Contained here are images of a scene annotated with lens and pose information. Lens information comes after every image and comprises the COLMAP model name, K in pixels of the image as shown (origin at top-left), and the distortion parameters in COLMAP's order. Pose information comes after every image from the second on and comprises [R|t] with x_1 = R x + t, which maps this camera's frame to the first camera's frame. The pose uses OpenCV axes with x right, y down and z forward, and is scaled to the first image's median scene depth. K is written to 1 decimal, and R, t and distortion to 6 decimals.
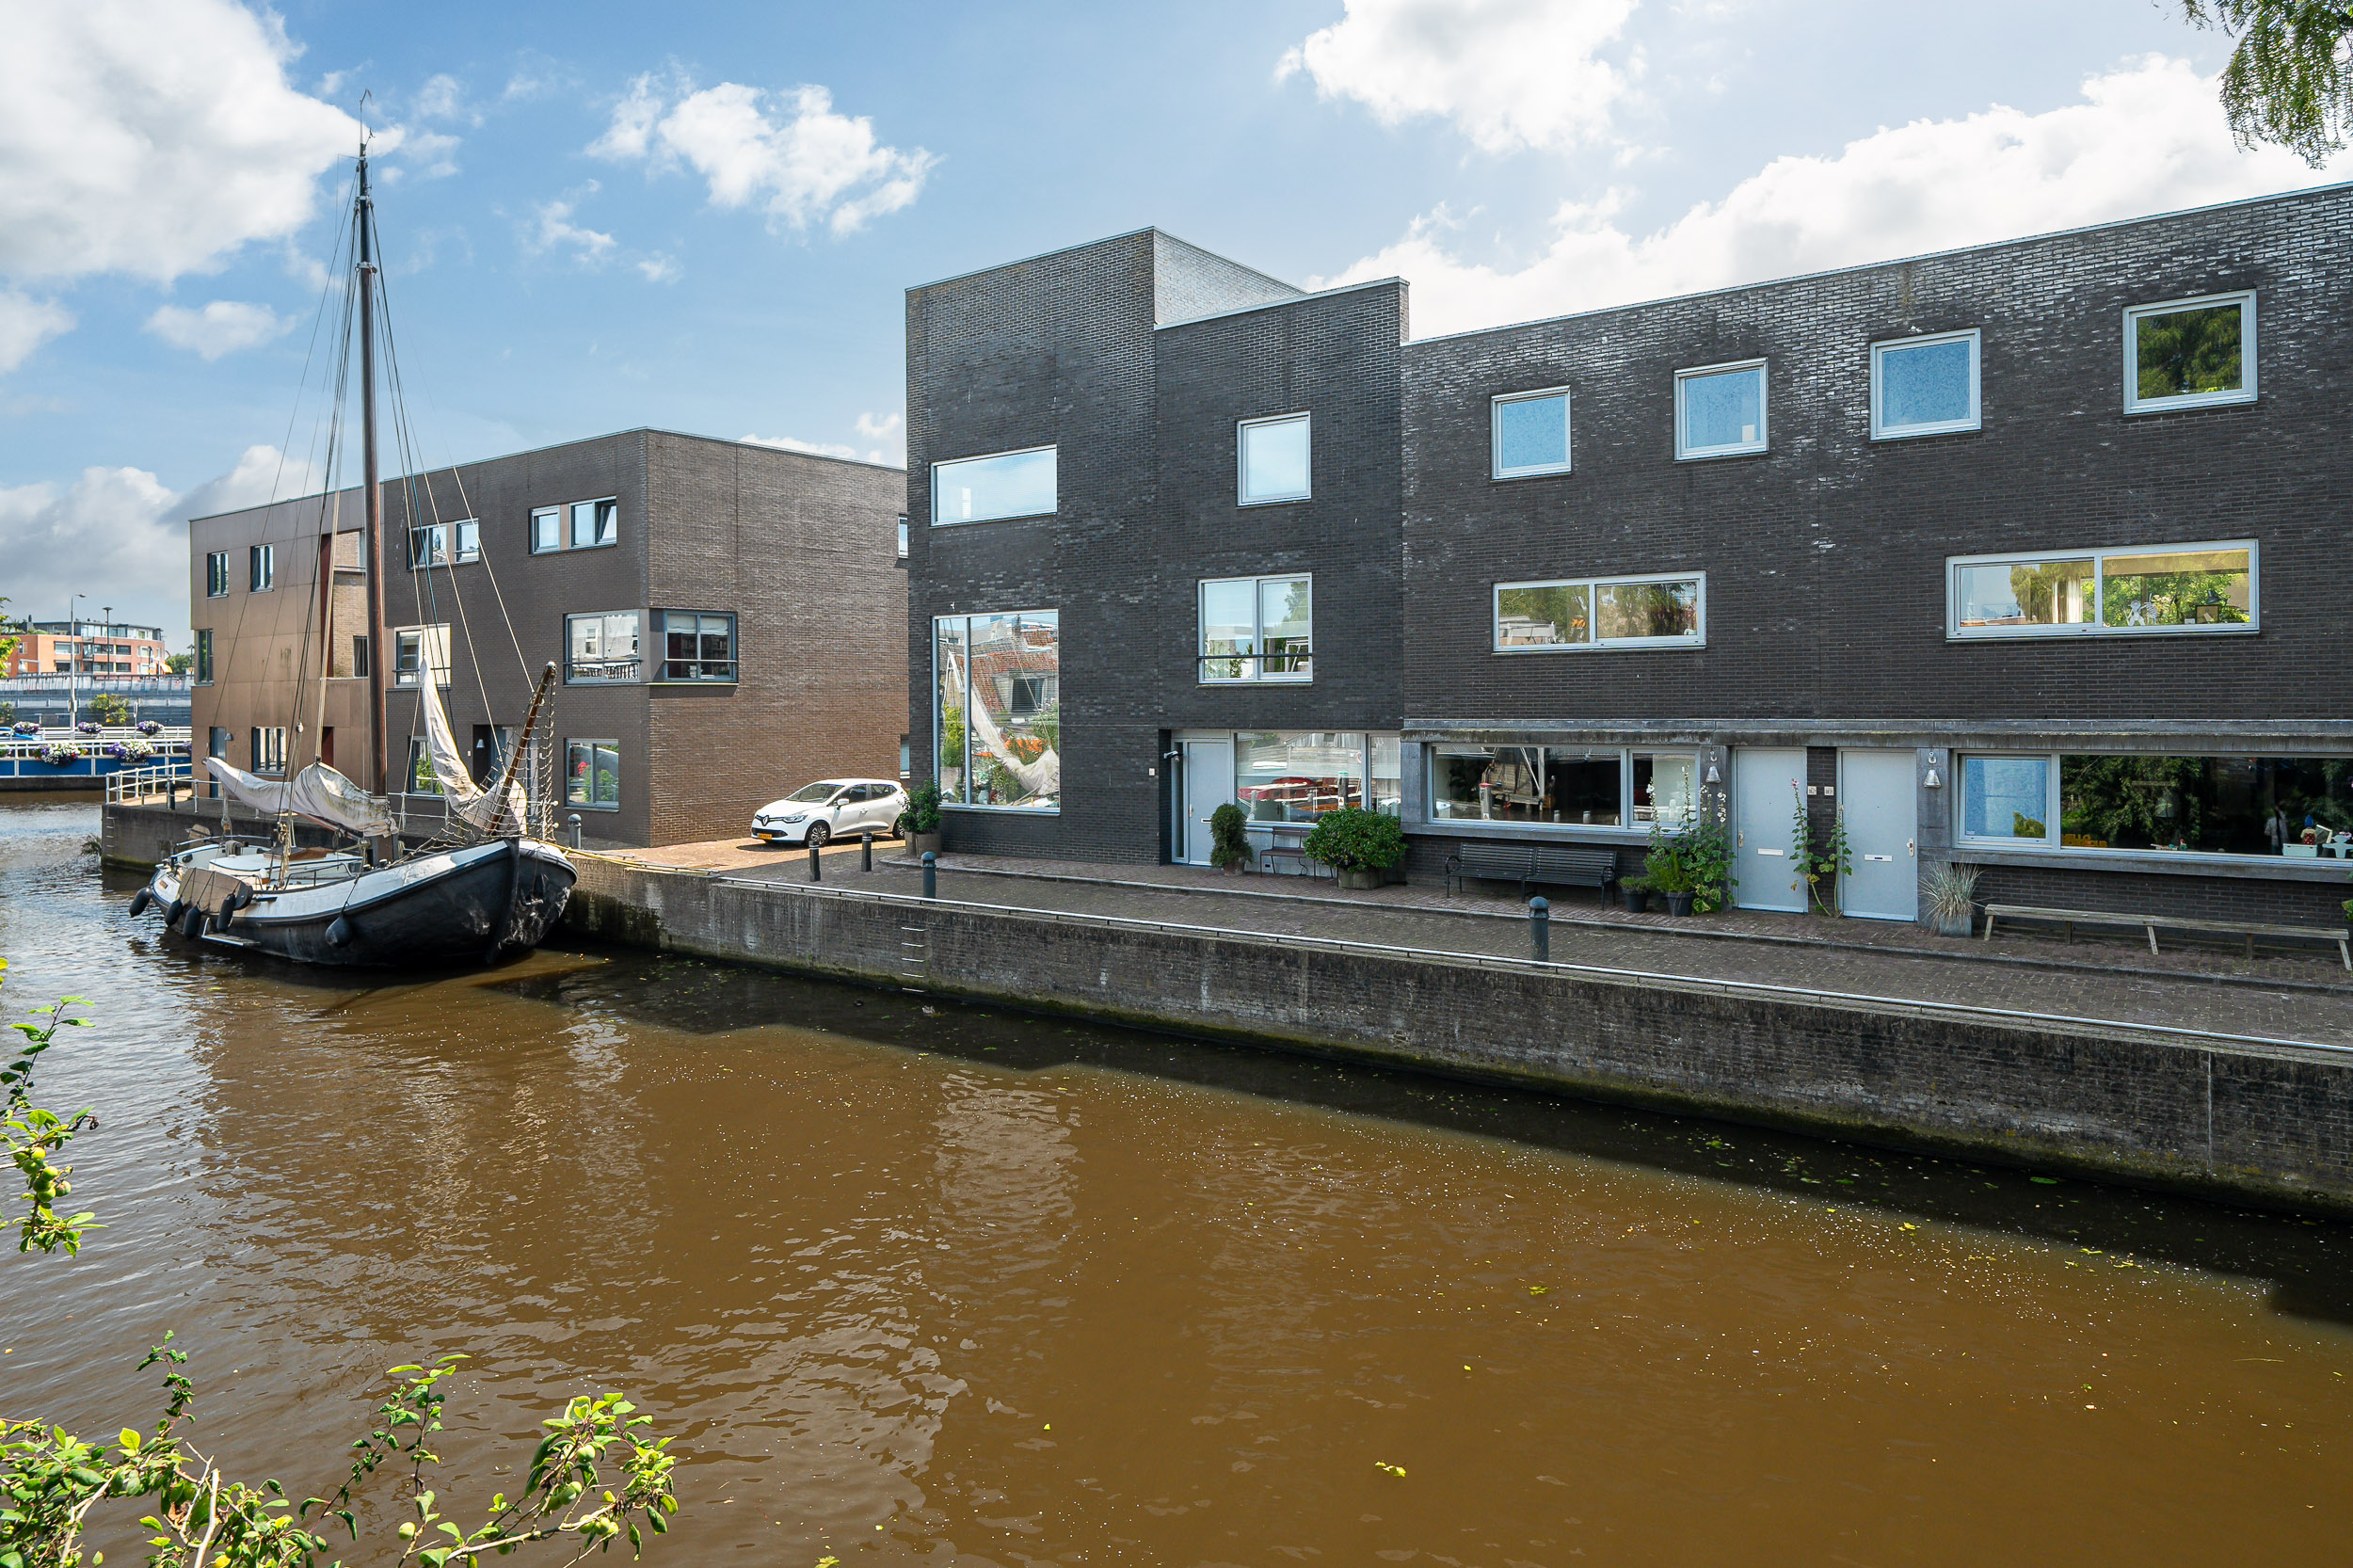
lens RADIAL K [[1459.6, 0, 1155.3], [0, 1459.6, 710.2], [0, 0, 1]] dist [-0.000249, 0.004353]
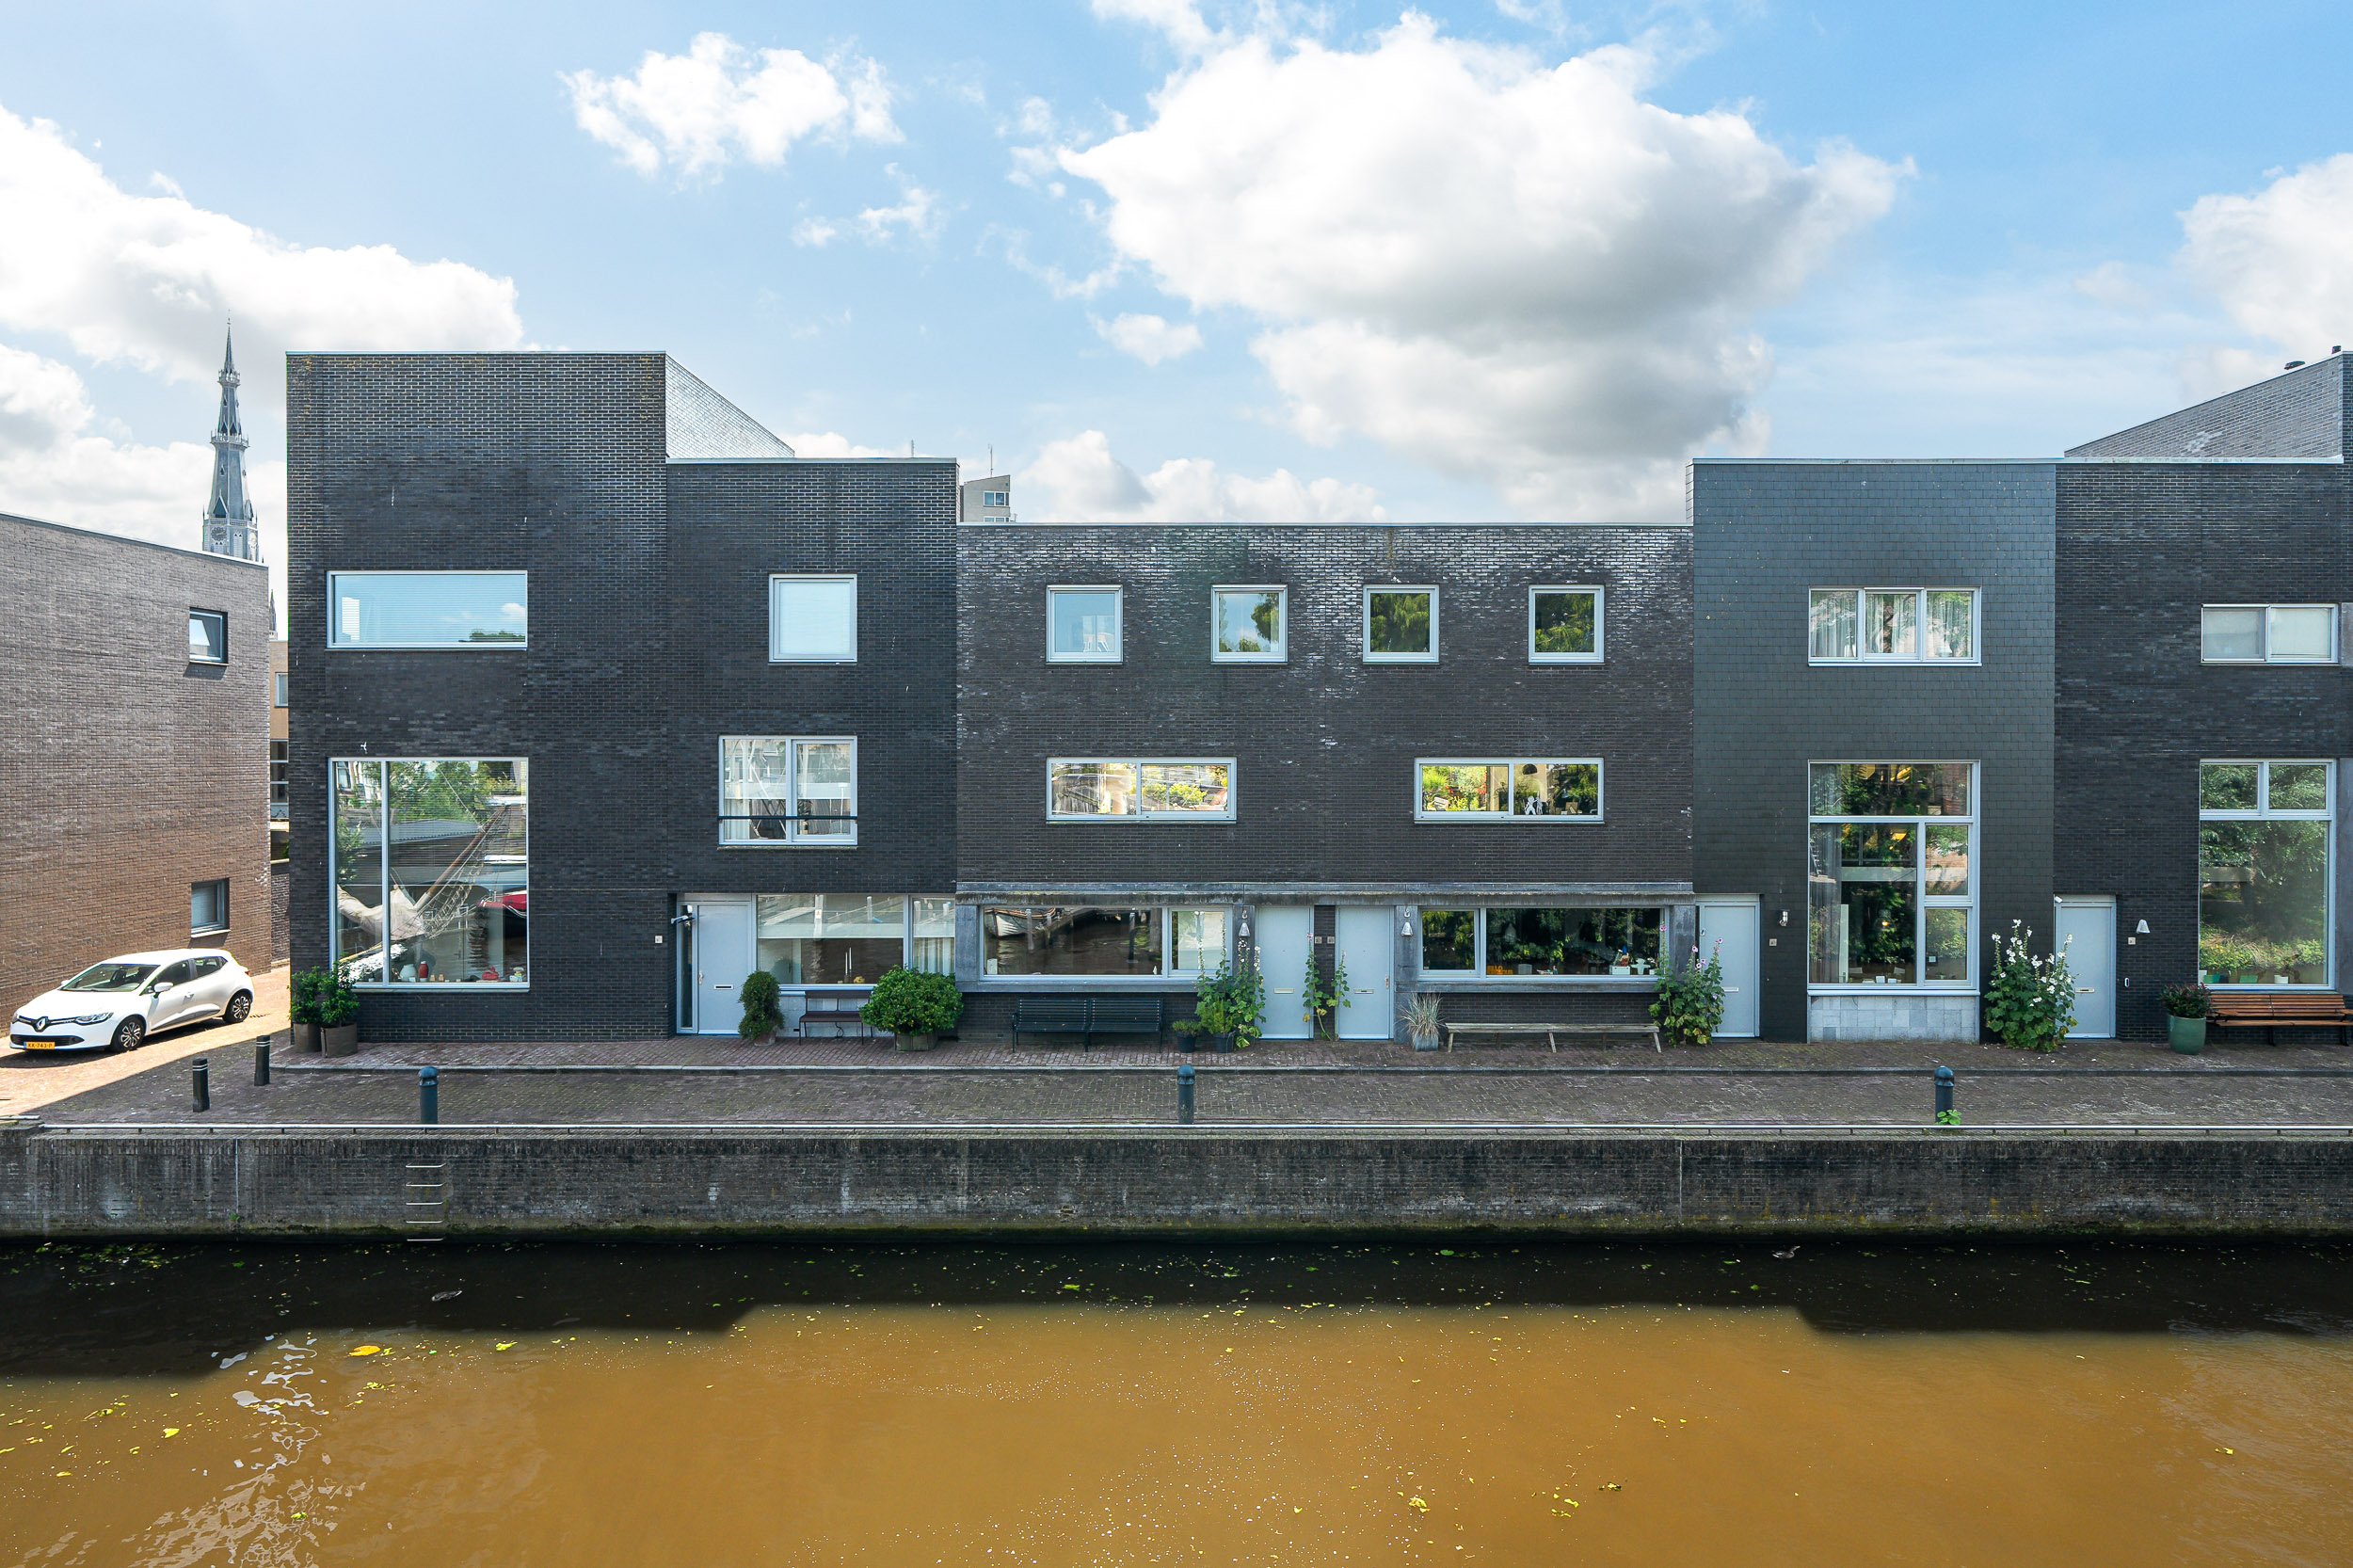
lens RADIAL K [[1319.6, 0, 1178.4], [0, 1319.6, 780.7], [0, 0, 1]] dist [-0.003075, 0.002802]
pose [[0.801997, -0.001867, 0.597325, -0.294739], [-0.005661, 0.999926, 0.010727, -0.086088], [-0.597301, -0.011985, 0.801928, 0.164096]]
